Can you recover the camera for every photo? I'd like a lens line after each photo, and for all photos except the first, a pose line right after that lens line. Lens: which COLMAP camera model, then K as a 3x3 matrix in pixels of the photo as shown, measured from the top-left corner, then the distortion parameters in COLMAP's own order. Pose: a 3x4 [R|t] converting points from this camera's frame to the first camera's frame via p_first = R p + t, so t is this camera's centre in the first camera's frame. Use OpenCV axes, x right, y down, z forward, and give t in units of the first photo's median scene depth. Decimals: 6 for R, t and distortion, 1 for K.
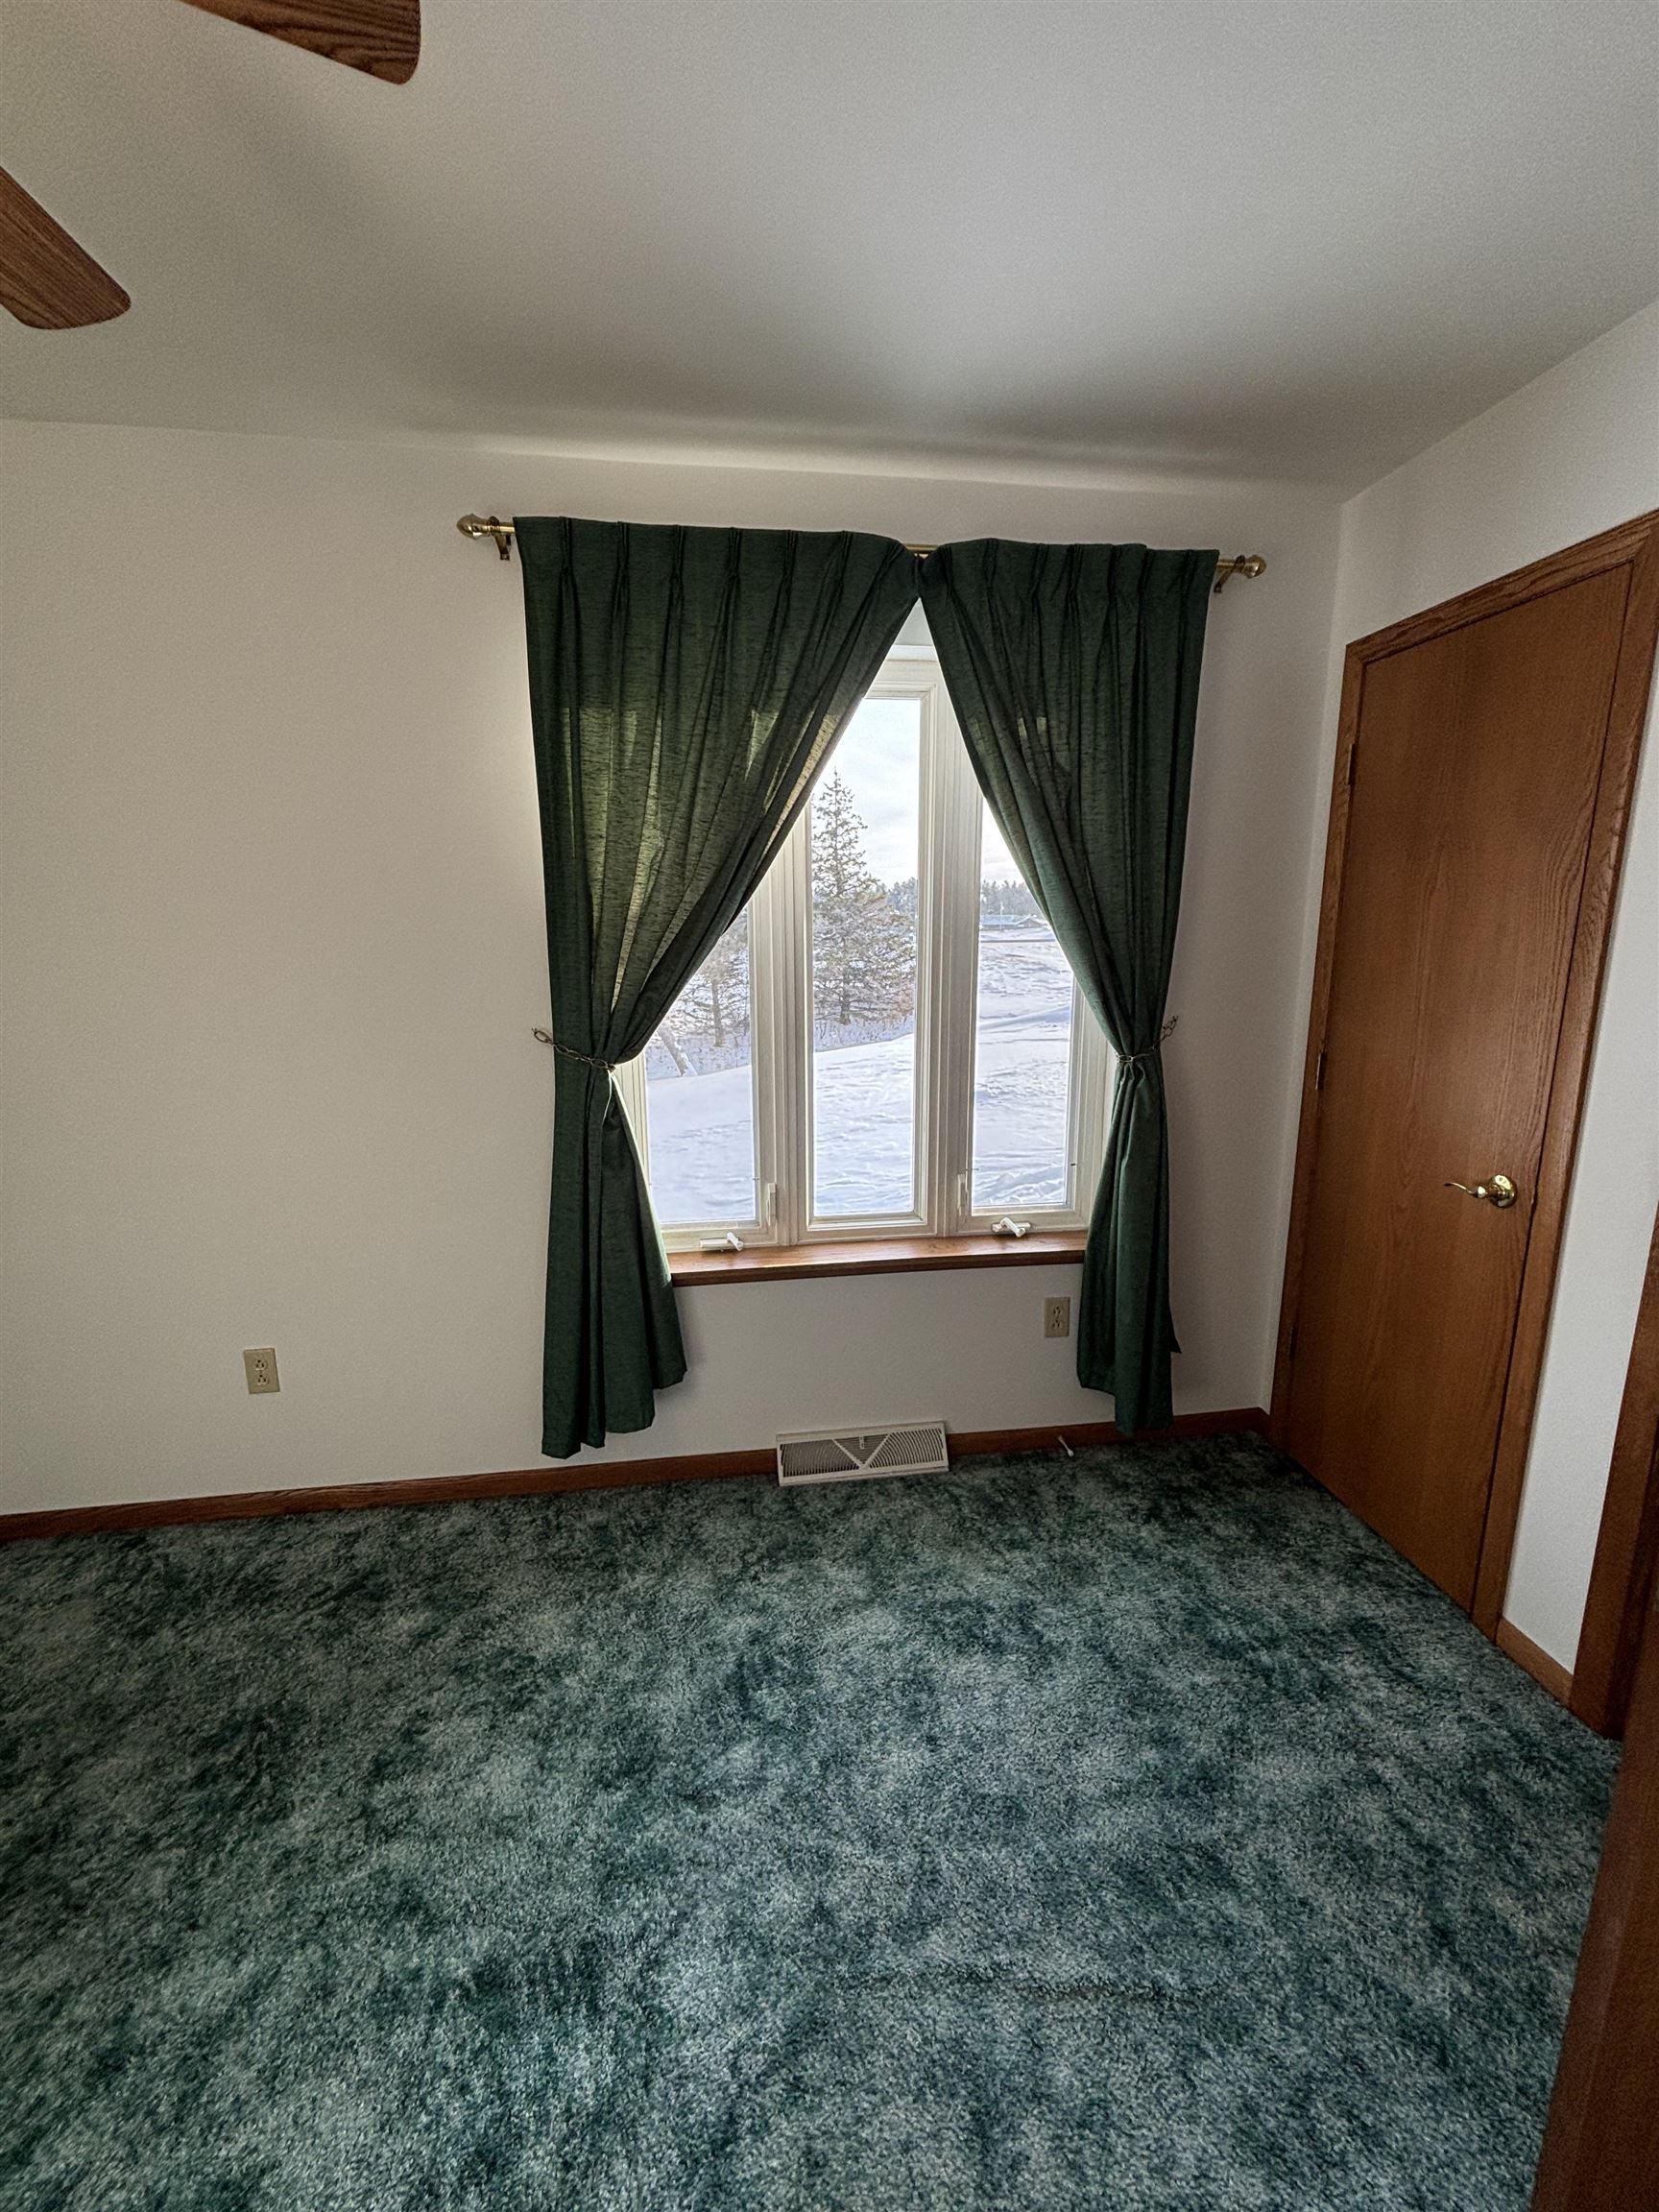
lens RADIAL K [[886.4, 0, 827.6], [0, 886.4, 1102.5], [0, 0, 1]] dist [-0.000399, -0.000039]
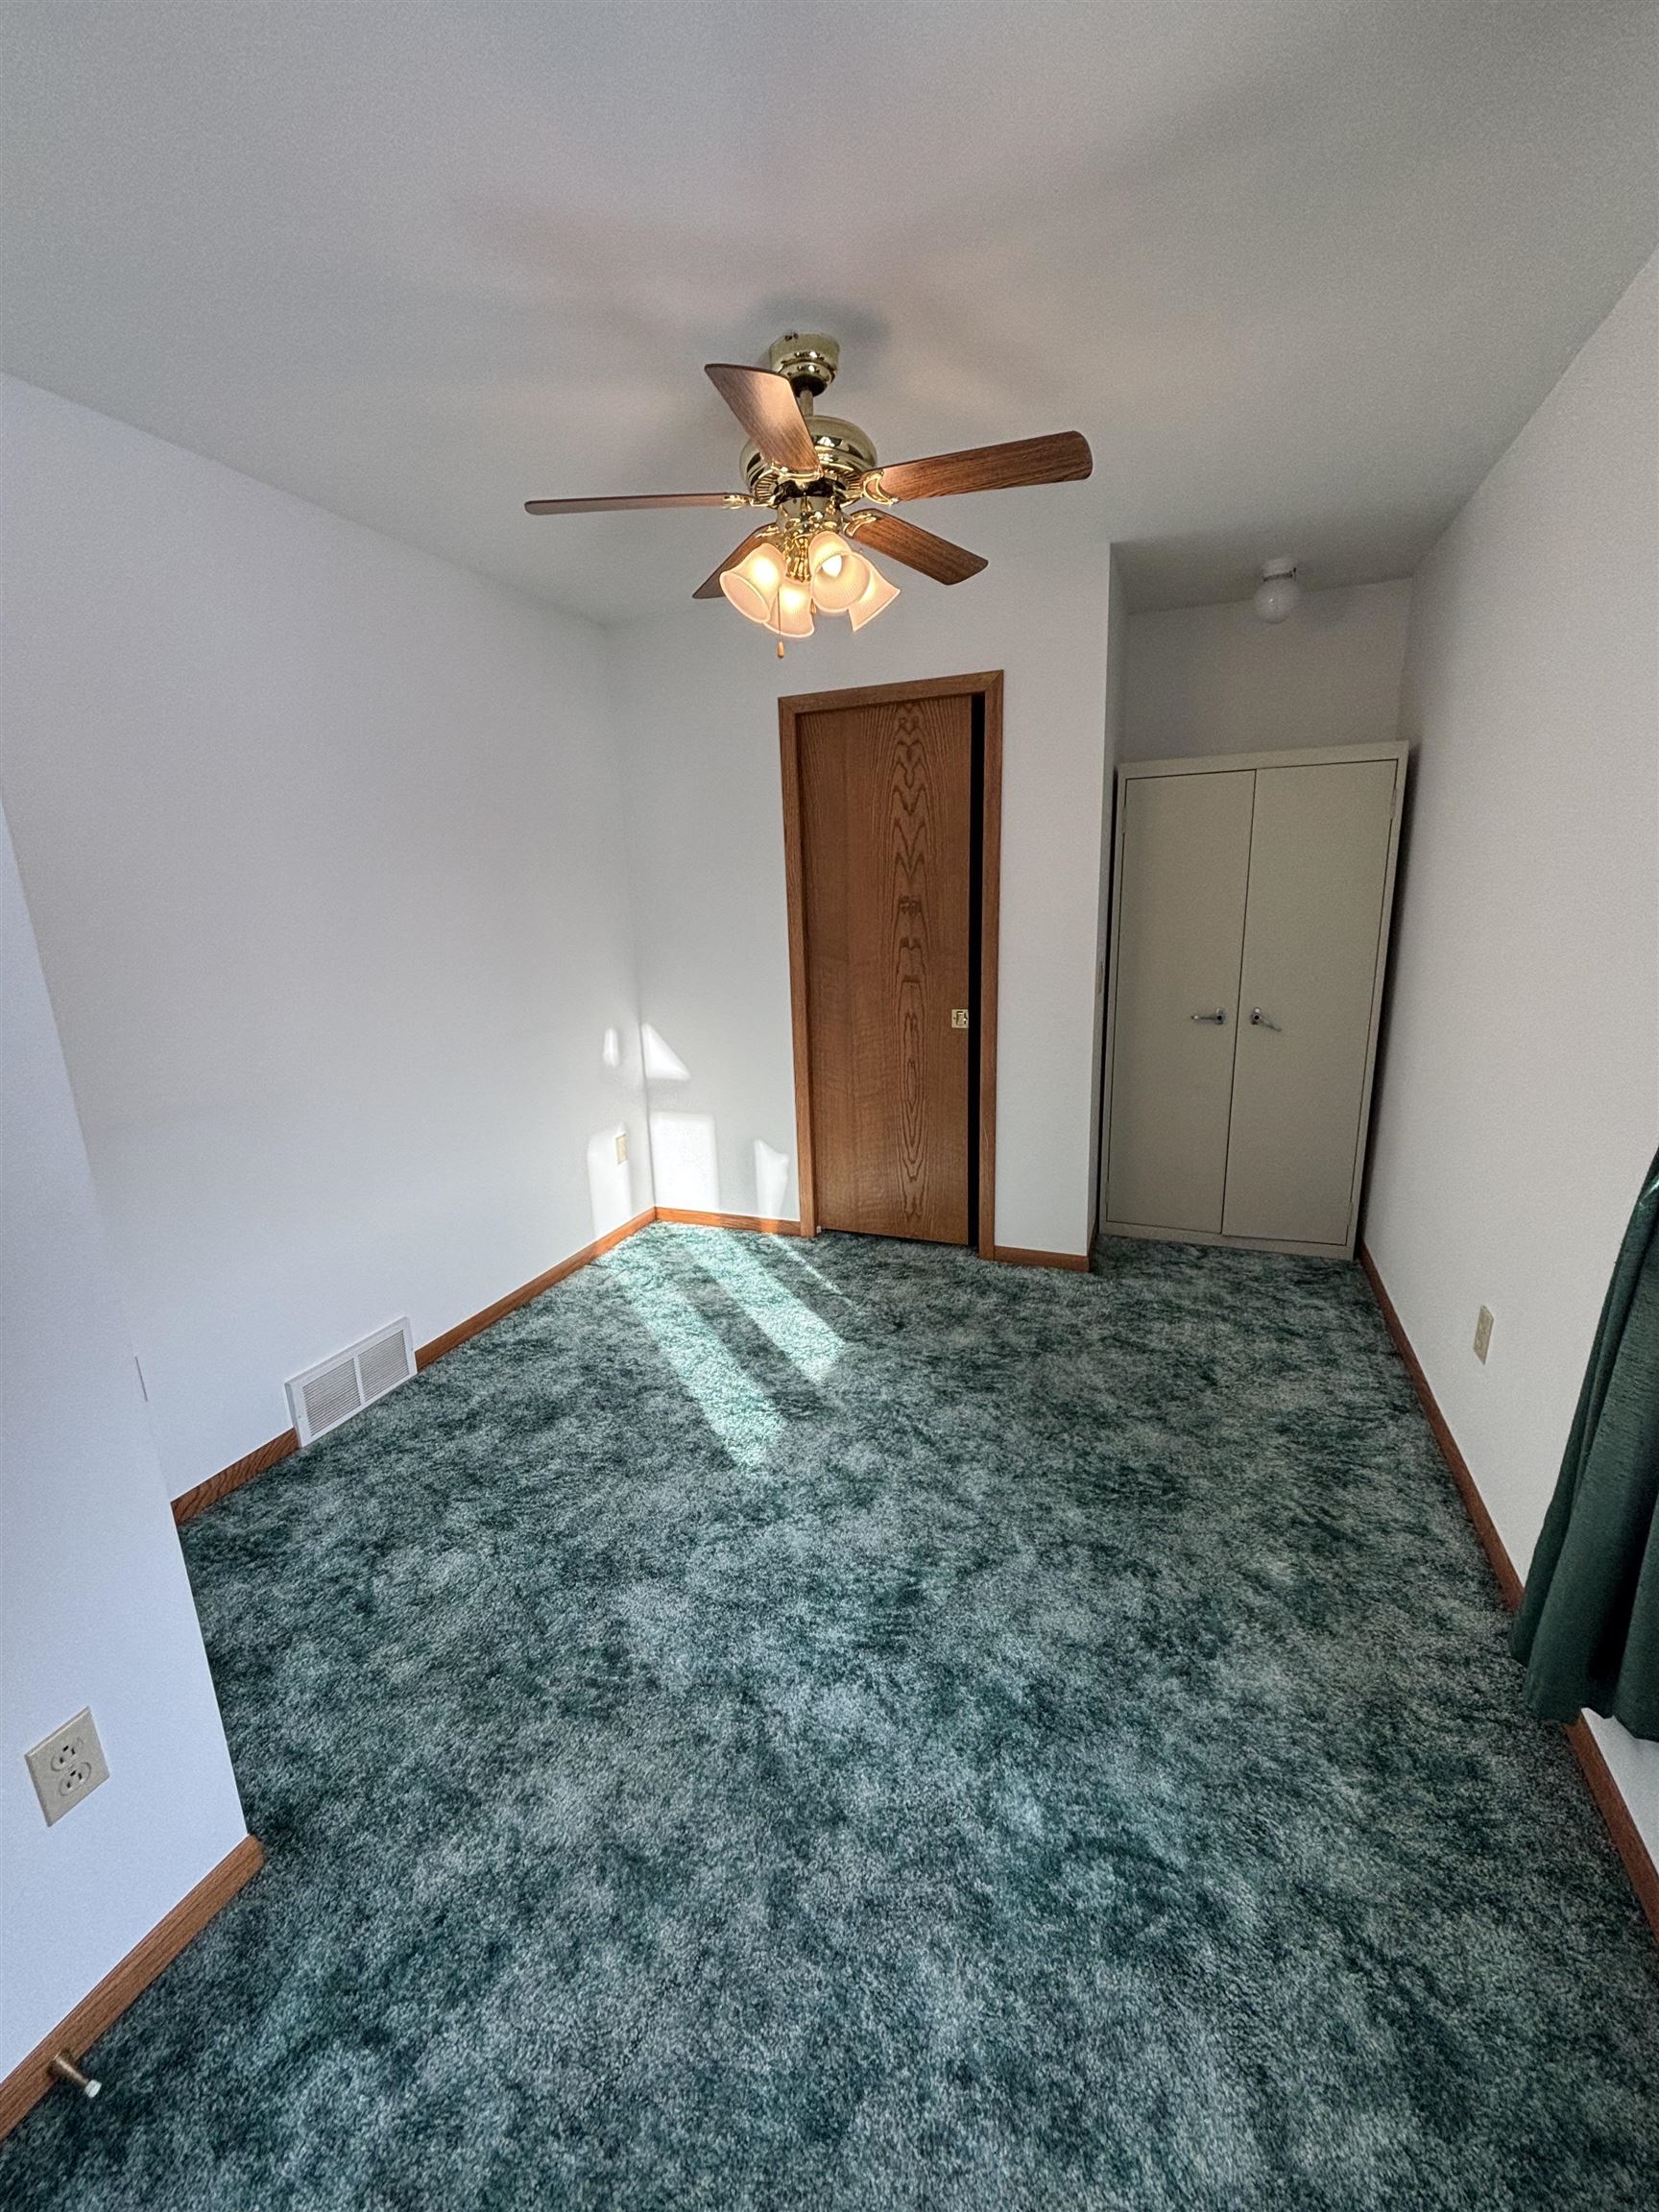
lens RADIAL K [[886.4, 0, 825.0], [0, 886.4, 1106.3], [0, 0, 1]] dist [-0.000399, -0.000039]
pose [[-0.491241, 0.229956, -0.840121, 0.614659], [-0.130981, 0.934051, 0.332254, -0.197728], [0.861119, 0.273257, -0.428724, 1.076589]]
